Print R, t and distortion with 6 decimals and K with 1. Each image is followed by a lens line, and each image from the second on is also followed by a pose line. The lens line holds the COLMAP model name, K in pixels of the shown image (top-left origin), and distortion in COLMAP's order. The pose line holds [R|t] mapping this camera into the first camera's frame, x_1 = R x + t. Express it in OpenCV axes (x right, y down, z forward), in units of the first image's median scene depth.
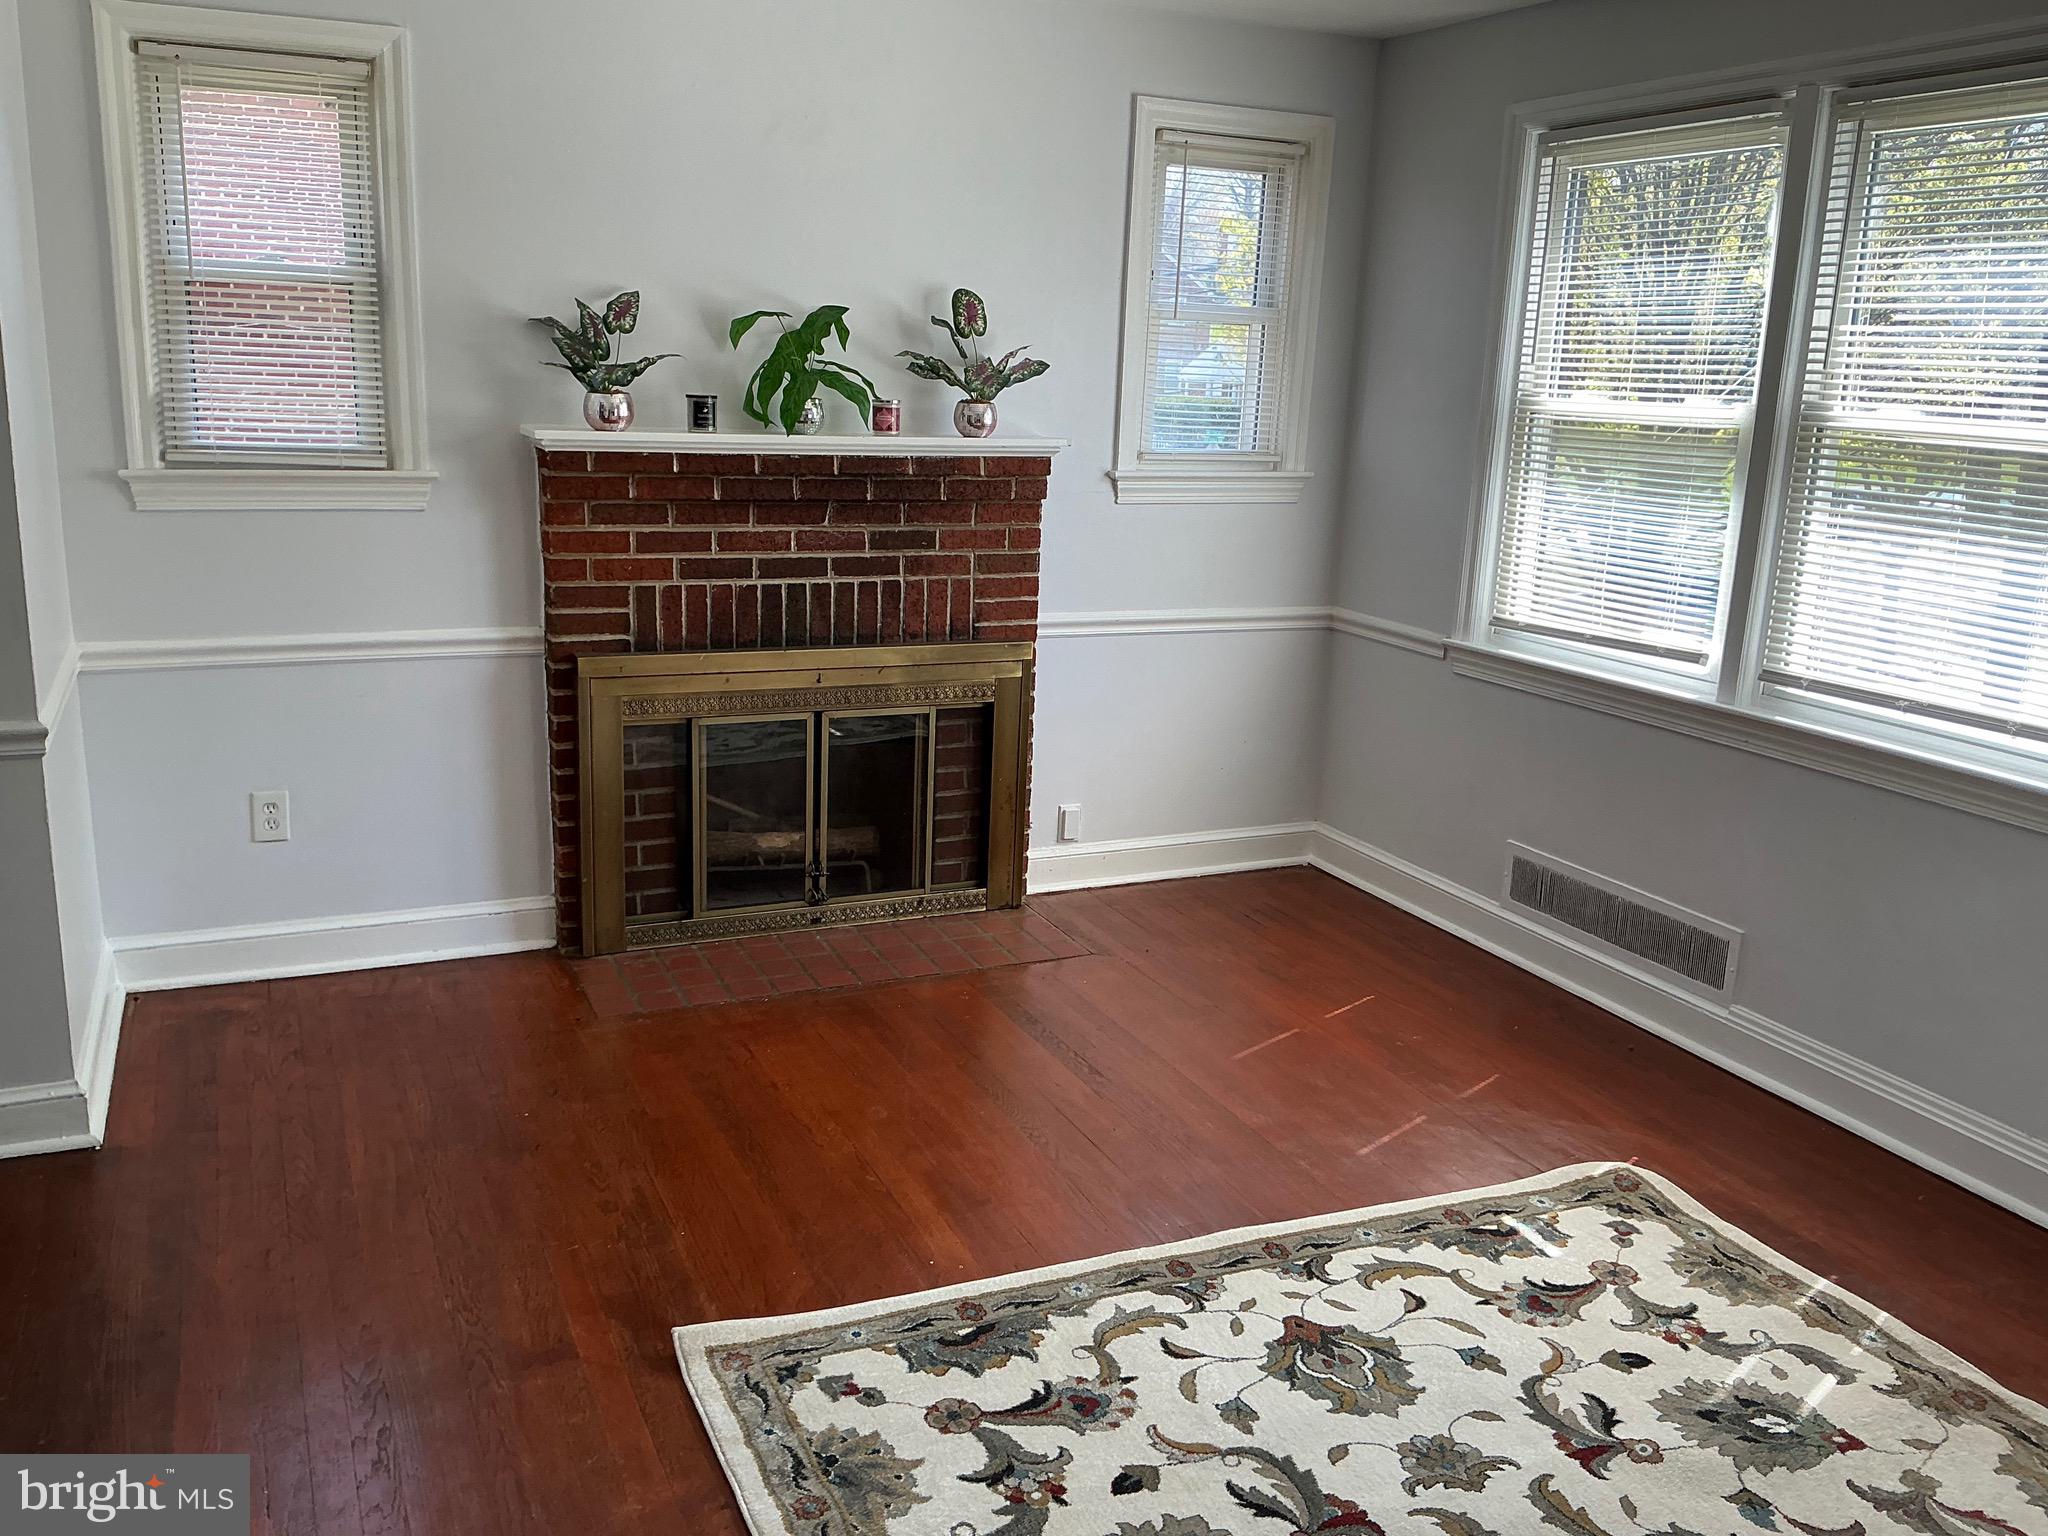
lens RADIAL K [[1692.5, 0, 1025.9], [0, 1692.5, 762.4], [0, 0, 1]] dist [0.151931, -0.309950]
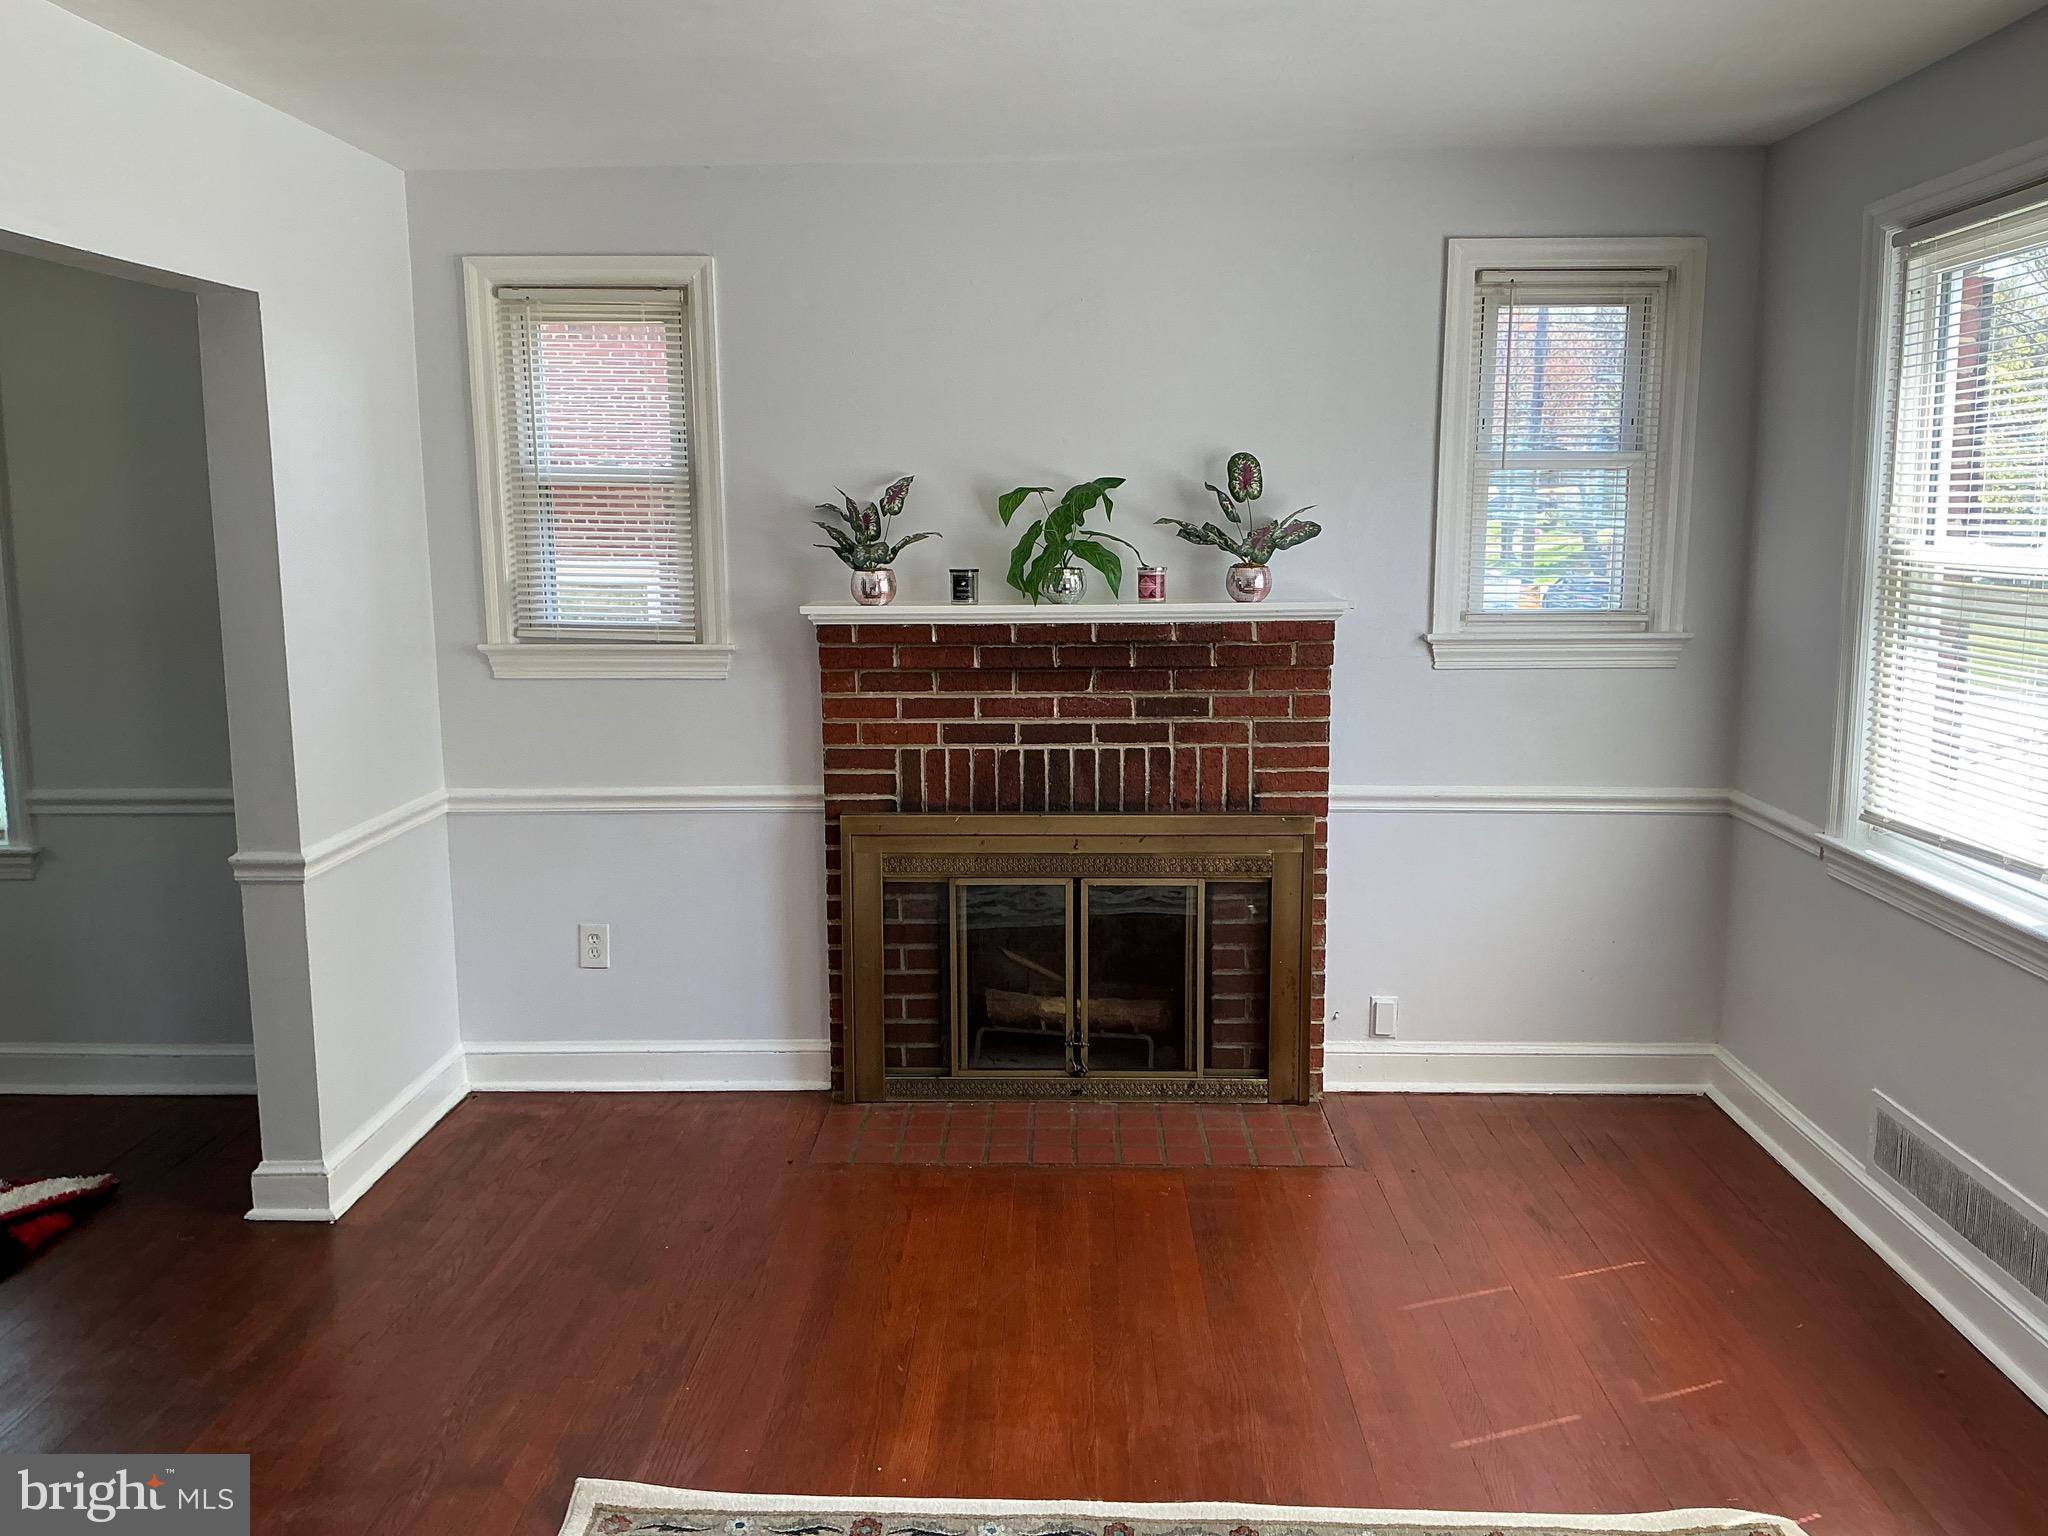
lens RADIAL K [[1692.5, 0, 1025.9], [0, 1692.5, 762.4], [0, 0, 1]] dist [0.151931, -0.309950]
pose [[0.898177, 0.024669, -0.438942, 0.285718], [-0.065029, 0.994896, -0.077152, -0.019023], [0.434798, 0.097840, 0.895197, 0.096192]]
